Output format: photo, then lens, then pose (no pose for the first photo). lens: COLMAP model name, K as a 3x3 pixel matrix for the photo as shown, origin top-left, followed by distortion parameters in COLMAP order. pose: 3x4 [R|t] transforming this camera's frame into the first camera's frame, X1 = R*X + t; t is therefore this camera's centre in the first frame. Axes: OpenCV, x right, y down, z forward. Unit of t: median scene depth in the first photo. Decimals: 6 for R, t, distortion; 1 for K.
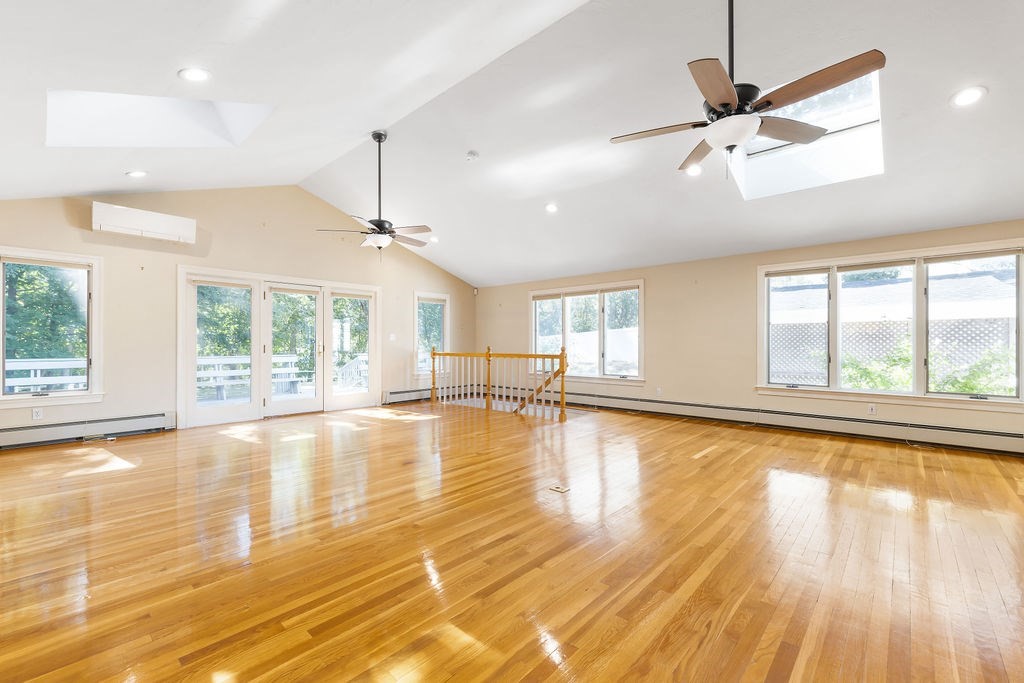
lens RADIAL K [[432.1, 0, 507.4], [0, 432.1, 342.6], [0, 0, 1]] dist [0.000923, 0.000147]
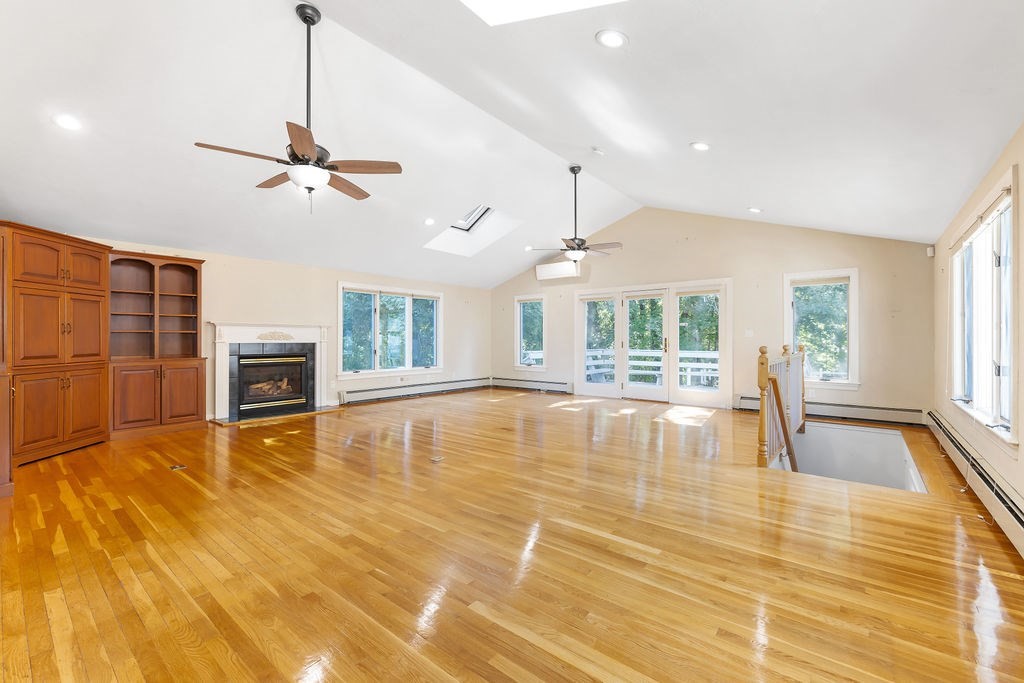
lens RADIAL K [[432.1, 0, 507.4], [0, 432.1, 342.6], [0, 0, 1]] dist [0.000923, 0.000147]
pose [[0.057629, 0.006336, -0.998318, 0.768609], [0.000783, 0.999979, 0.006392, 0.000461], [0.998338, -0.001150, 0.057623, 0.637252]]
